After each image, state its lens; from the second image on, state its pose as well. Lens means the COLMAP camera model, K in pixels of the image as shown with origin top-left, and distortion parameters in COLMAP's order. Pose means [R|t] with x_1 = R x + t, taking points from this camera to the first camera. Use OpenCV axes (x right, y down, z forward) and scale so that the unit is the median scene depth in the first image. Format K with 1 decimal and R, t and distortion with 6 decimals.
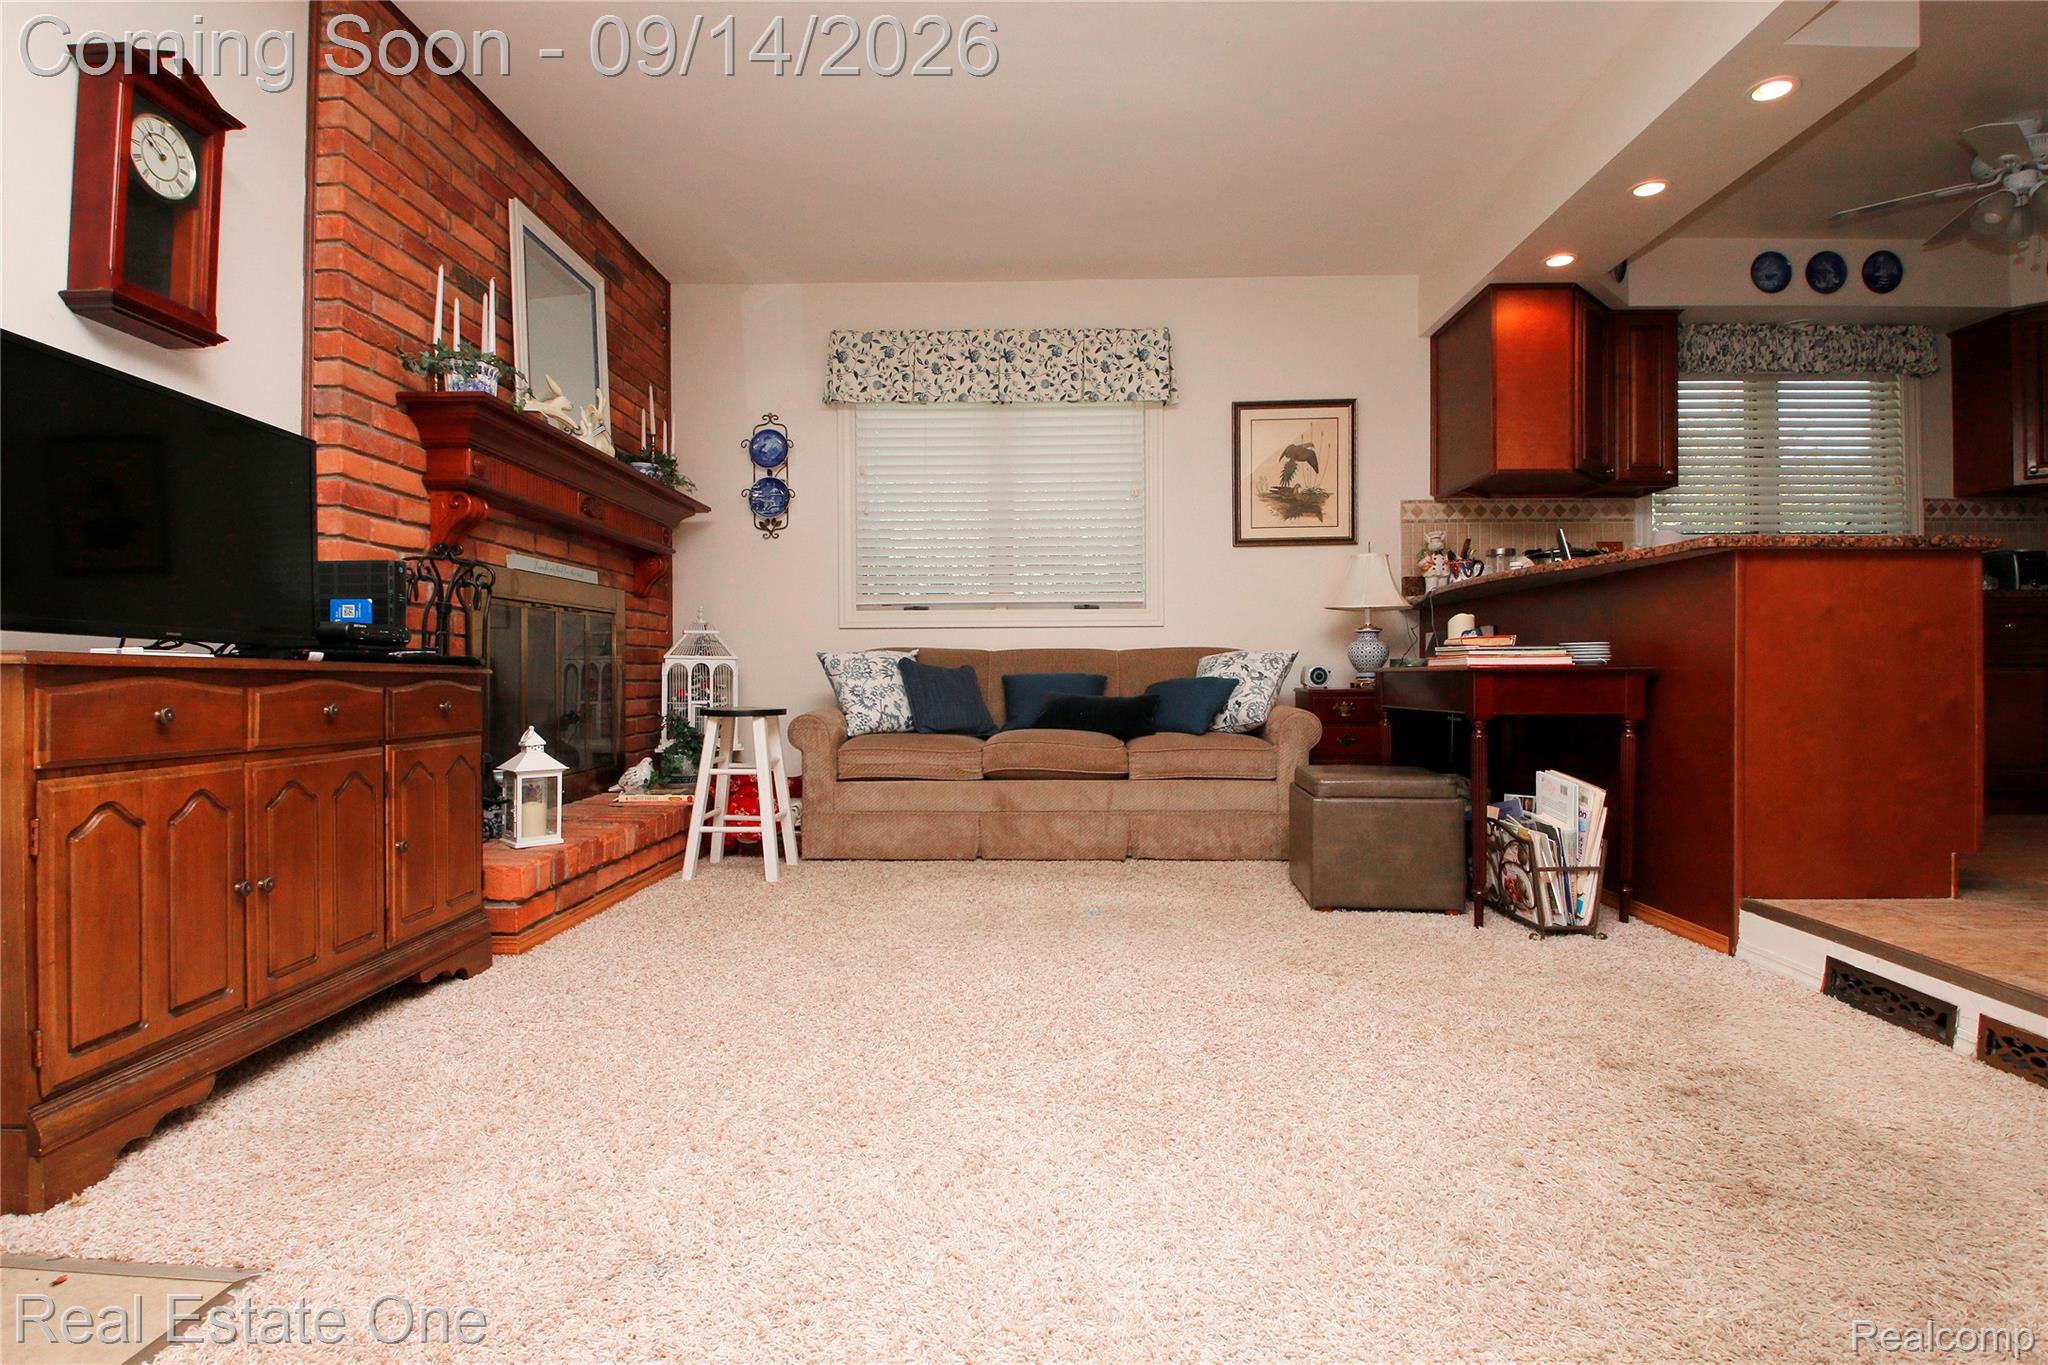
lens RADIAL K [[965.3, 0, 1026.2], [0, 965.3, 672.0], [0, 0, 1]] dist [0.021350, -0.029897]
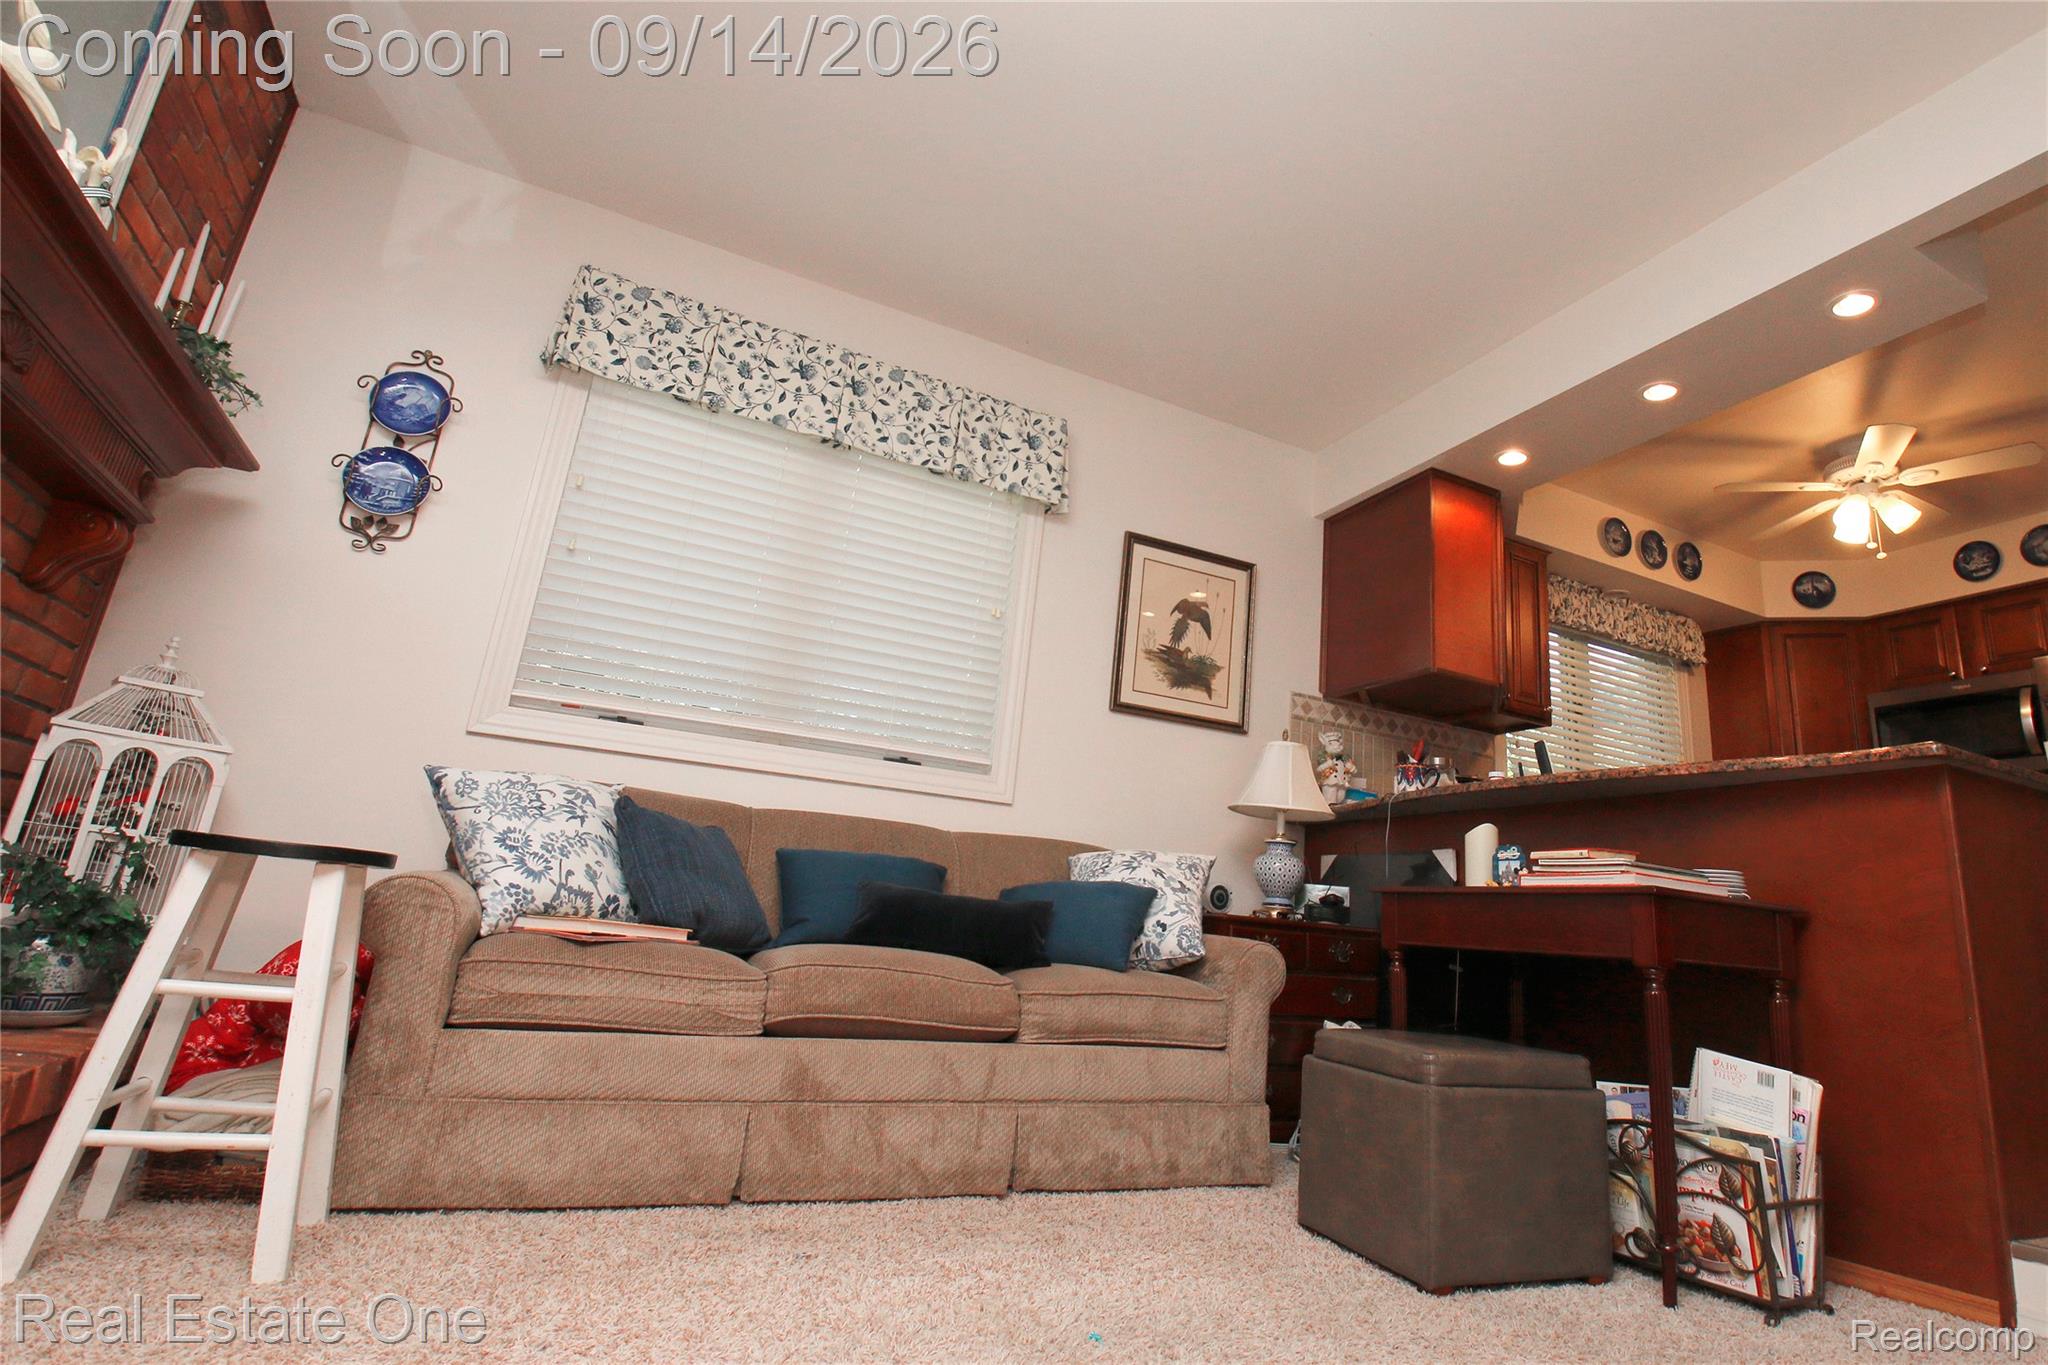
lens RADIAL K [[1014.5, 0, 1122.5], [0, 1014.5, 633.3], [0, 0, 1]] dist [0.026944, -0.040898]
pose [[0.870596, 0.209032, 0.445385, -0.145115], [-0.083267, 0.954799, -0.285351, 0.038027], [-0.484901, 0.211339, 0.848650, 0.327575]]
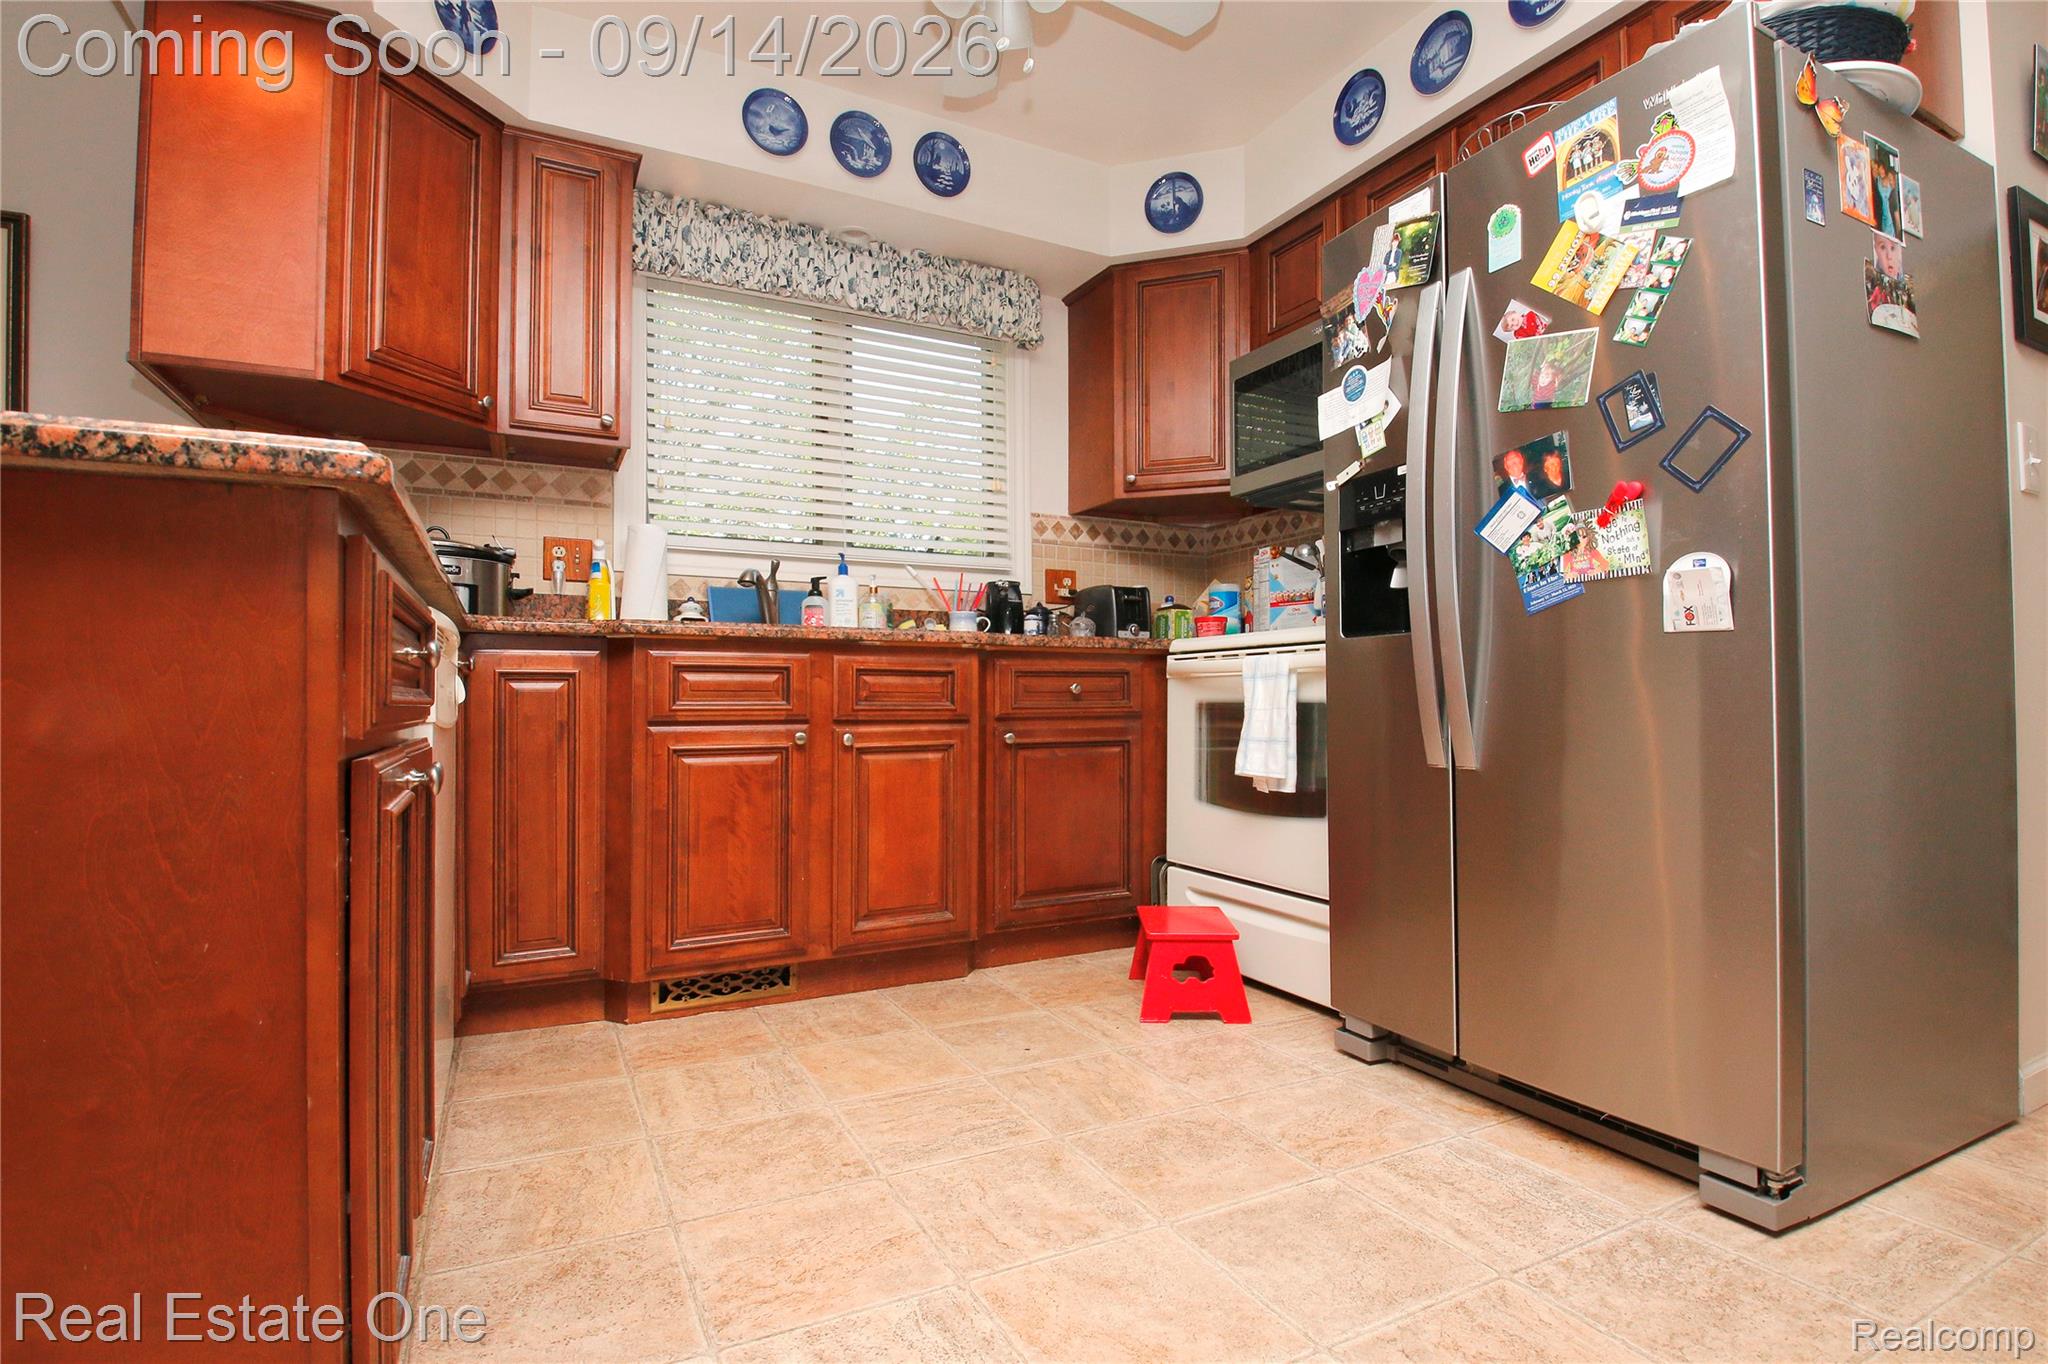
lens RADIAL K [[978.3, 0, 1024.0], [0, 978.3, 682.0], [0, 0, 1]] dist [0.029747, -0.039731]
pose [[0.875947, 0.008851, 0.482327, 0.569407], [0.004786, 0.999623, -0.027036, -0.029323], [-0.482384, 0.025991, 0.875574, 0.344789]]
